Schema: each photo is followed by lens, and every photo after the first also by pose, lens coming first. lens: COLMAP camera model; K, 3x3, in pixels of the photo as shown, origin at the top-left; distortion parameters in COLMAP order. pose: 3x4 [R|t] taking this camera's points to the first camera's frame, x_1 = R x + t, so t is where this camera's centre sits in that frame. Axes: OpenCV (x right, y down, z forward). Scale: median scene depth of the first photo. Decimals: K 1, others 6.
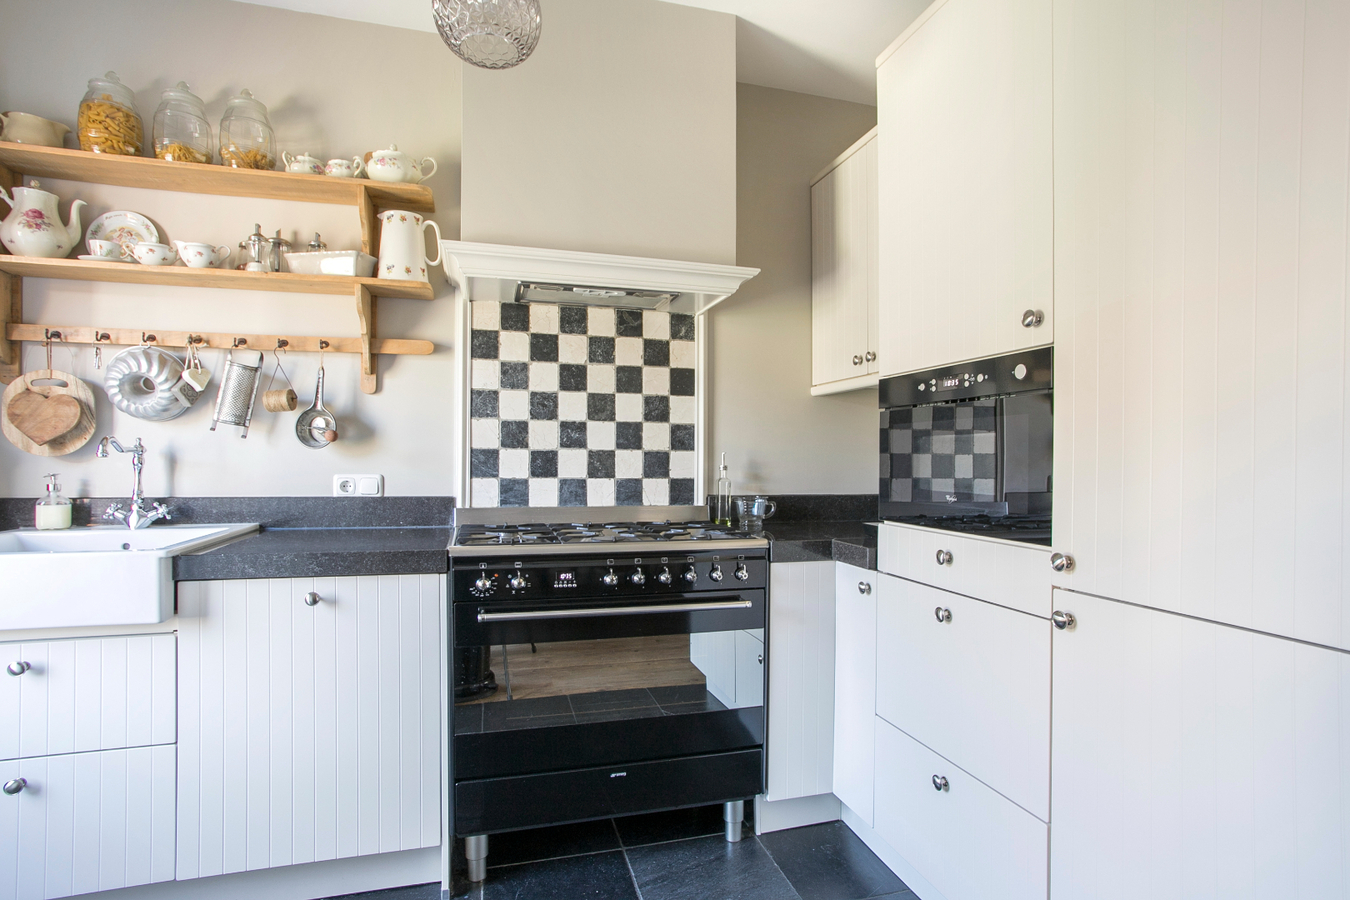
lens RADIAL K [[672.7, 0, 674.7], [0, 672.7, 464.0], [0, 0, 1]] dist [-0.027271, 0.009426]
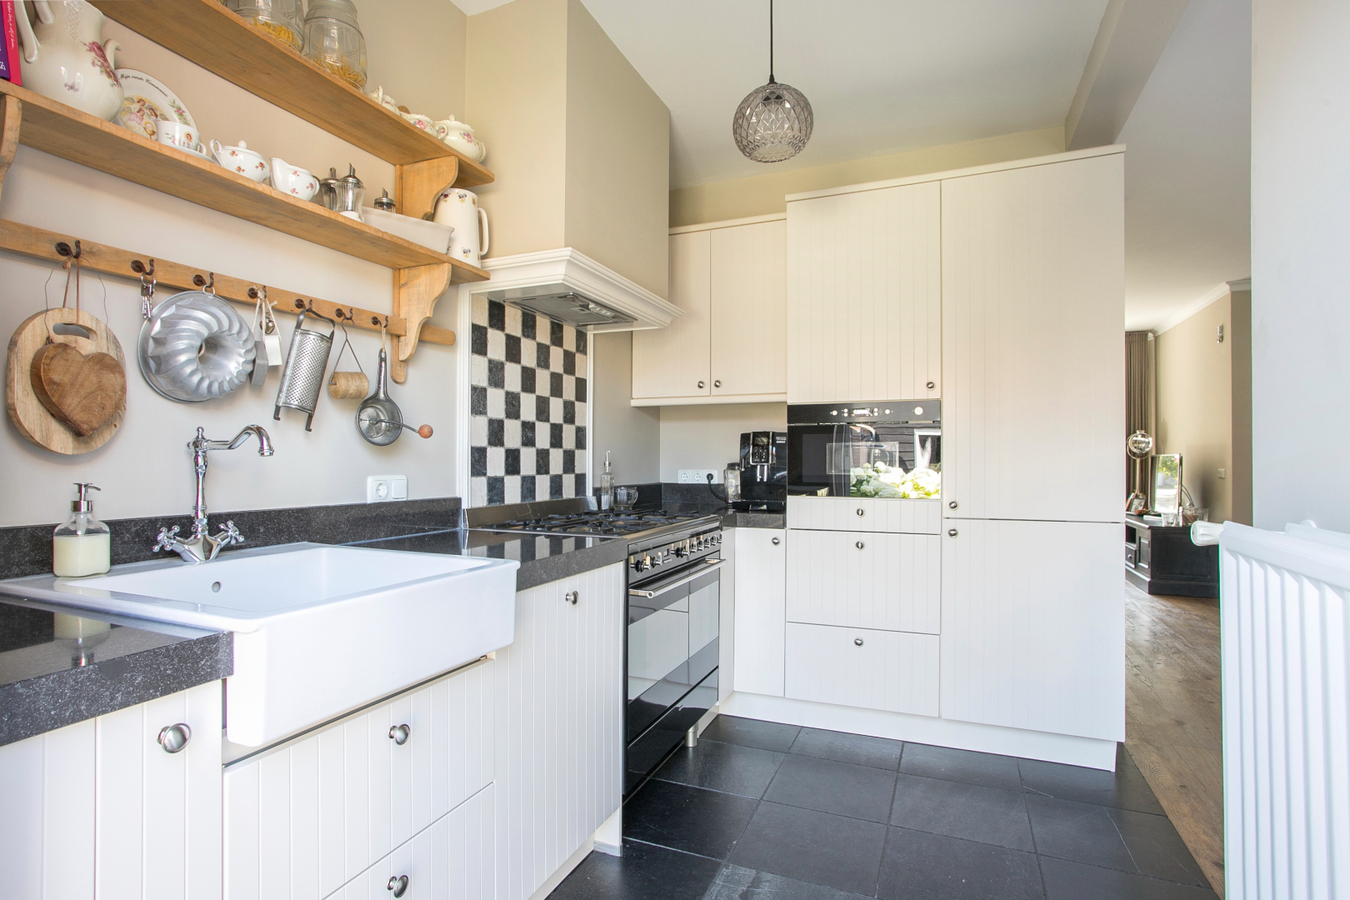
lens RADIAL K [[672.7, 0, 617.4], [0, 672.7, 465.0], [0, 0, 1]] dist [-0.027271, 0.009426]
pose [[0.673017, -0.011872, 0.739532, -0.875727], [0.008854, 0.999929, 0.007995, -0.002293], [-0.739574, 0.001167, 0.673074, 0.194432]]
